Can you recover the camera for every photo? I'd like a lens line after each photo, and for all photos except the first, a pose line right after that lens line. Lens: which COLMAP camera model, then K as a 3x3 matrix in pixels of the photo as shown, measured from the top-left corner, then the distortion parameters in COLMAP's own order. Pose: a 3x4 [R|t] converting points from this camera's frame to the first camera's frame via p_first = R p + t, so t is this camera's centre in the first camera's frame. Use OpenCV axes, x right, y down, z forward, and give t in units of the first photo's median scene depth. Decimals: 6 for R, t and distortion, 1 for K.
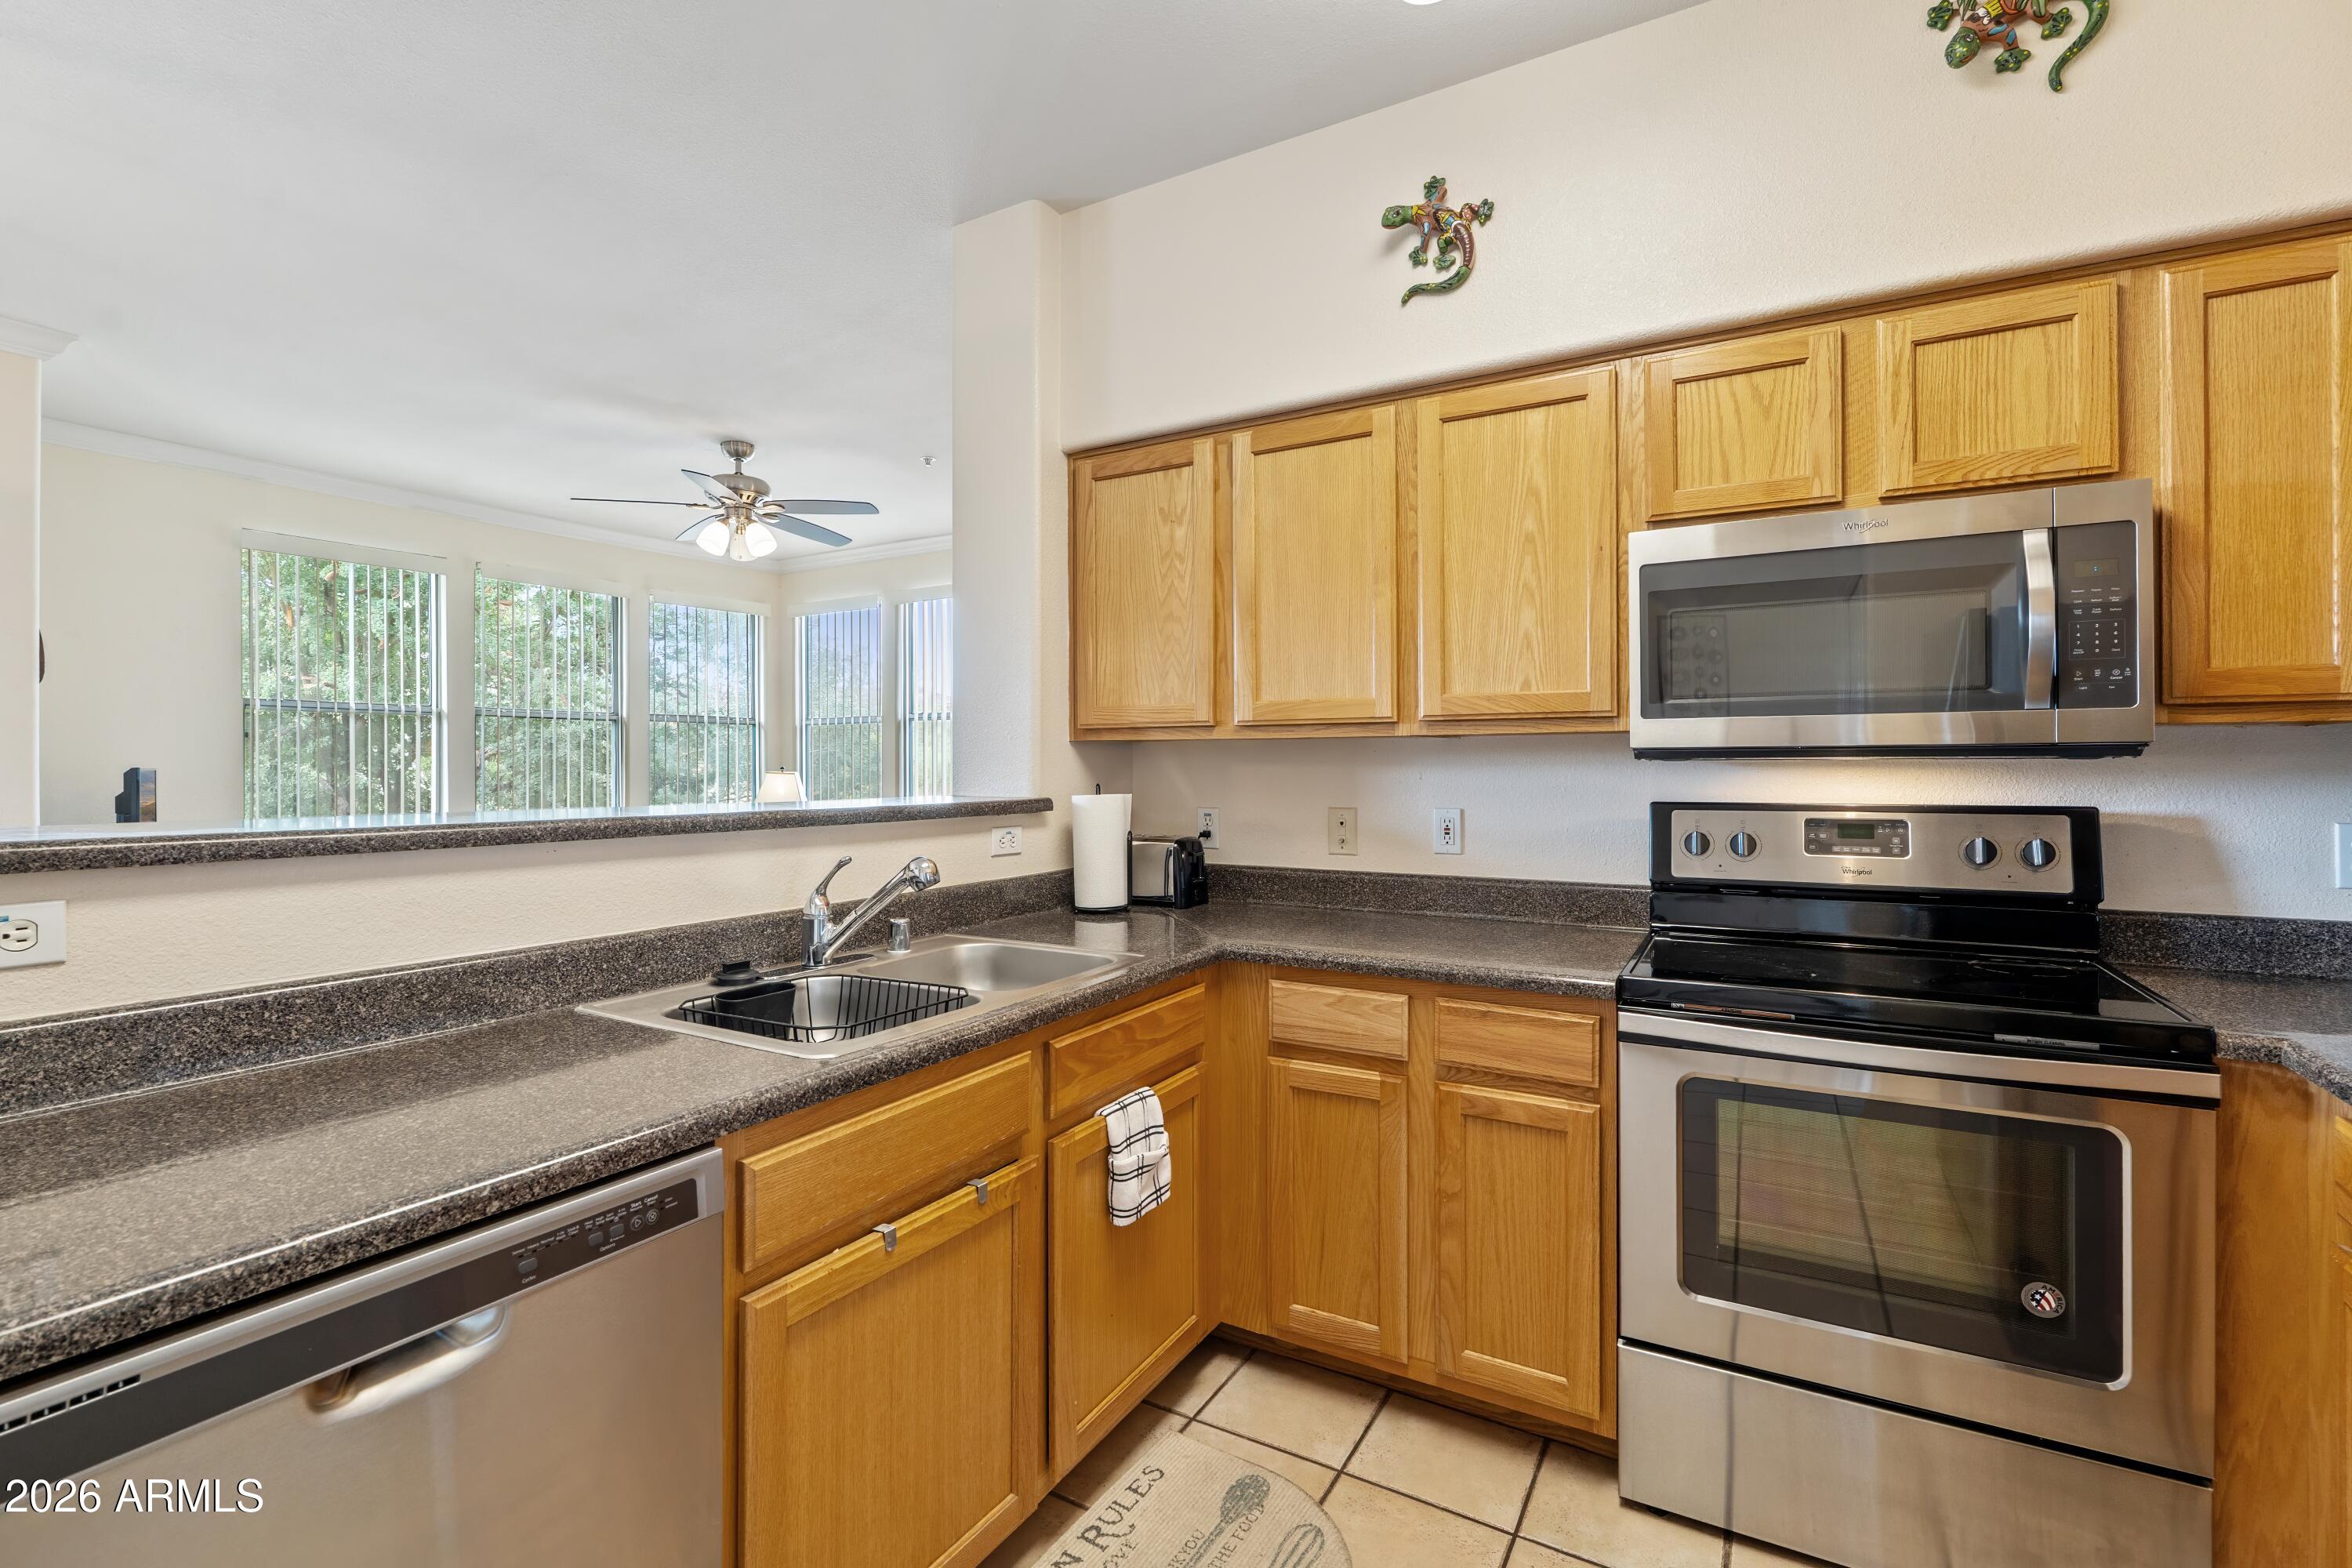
lens RADIAL K [[1002.0, 0, 1215.4], [0, 1002.0, 762.9], [0, 0, 1]] dist [-0.002377, 0.000235]
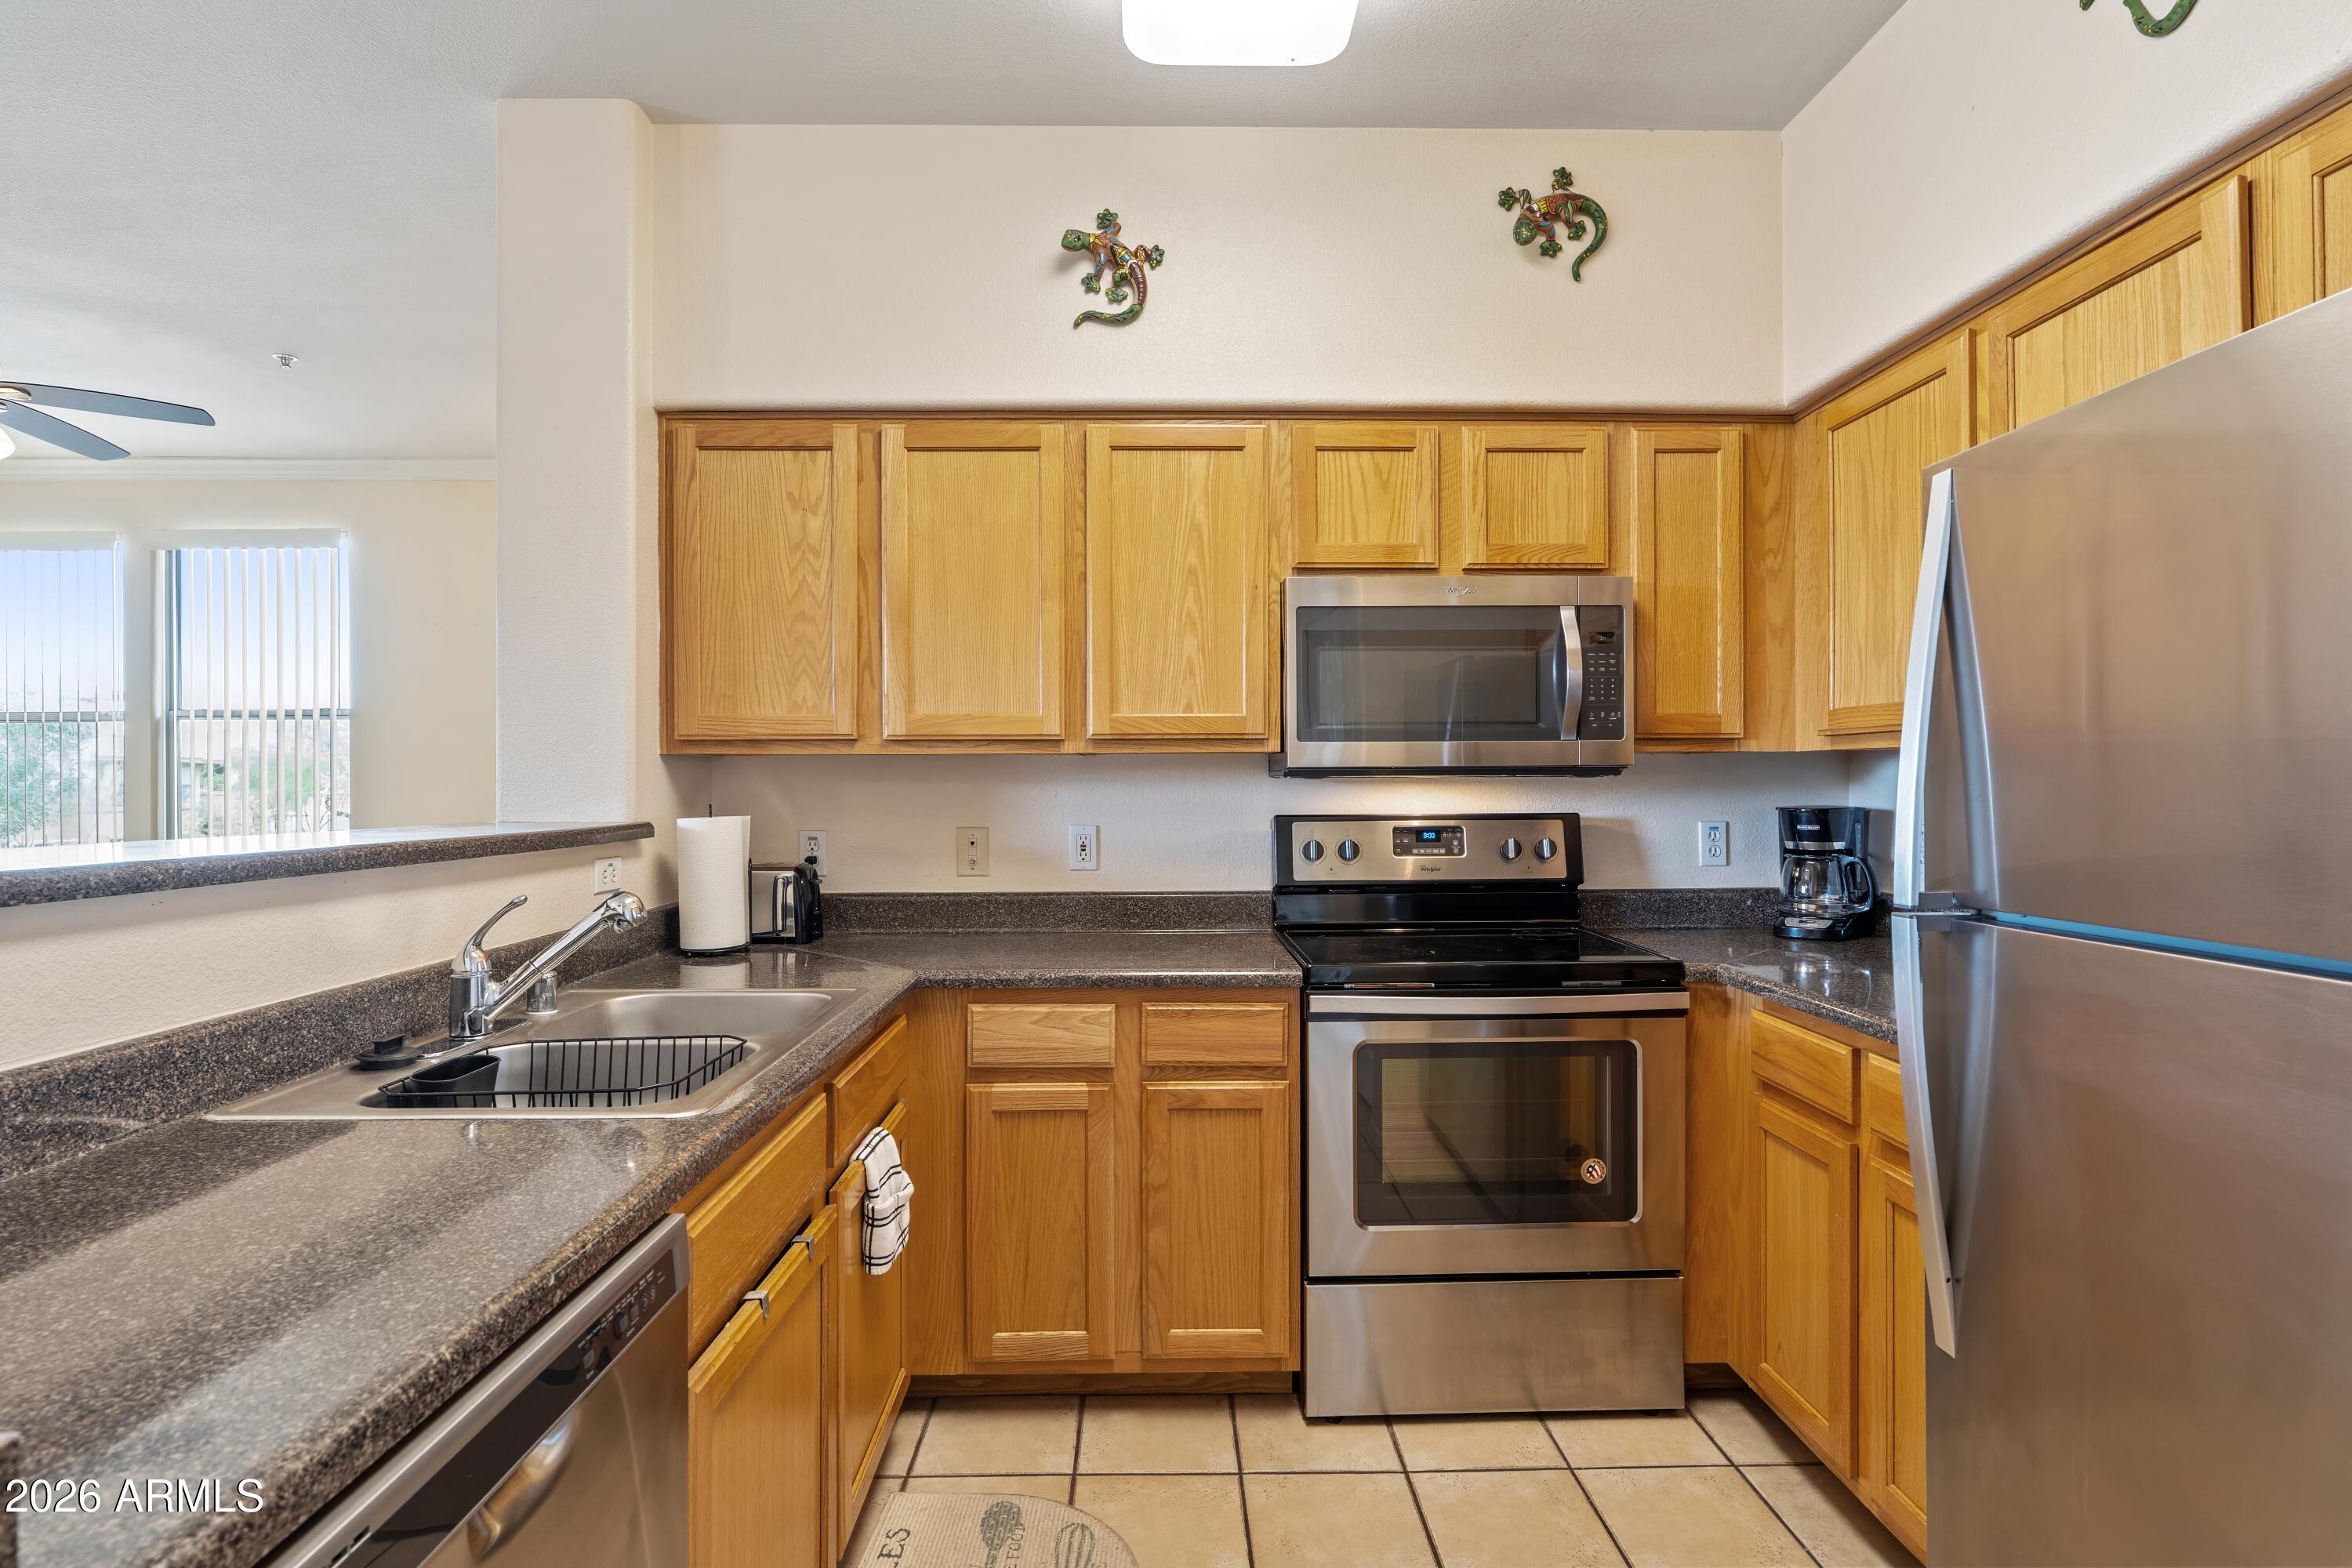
lens RADIAL K [[1123.5, 0, 1176.0], [0, 1123.5, 784.0], [0, 0, 1]] dist [-0.000258, 0.000366]
pose [[0.869444, -0.001544, 0.494029, -0.324155], [0.000488, 0.999997, 0.002266, 0.001503], [-0.494031, -0.001729, 0.869443, -0.042696]]
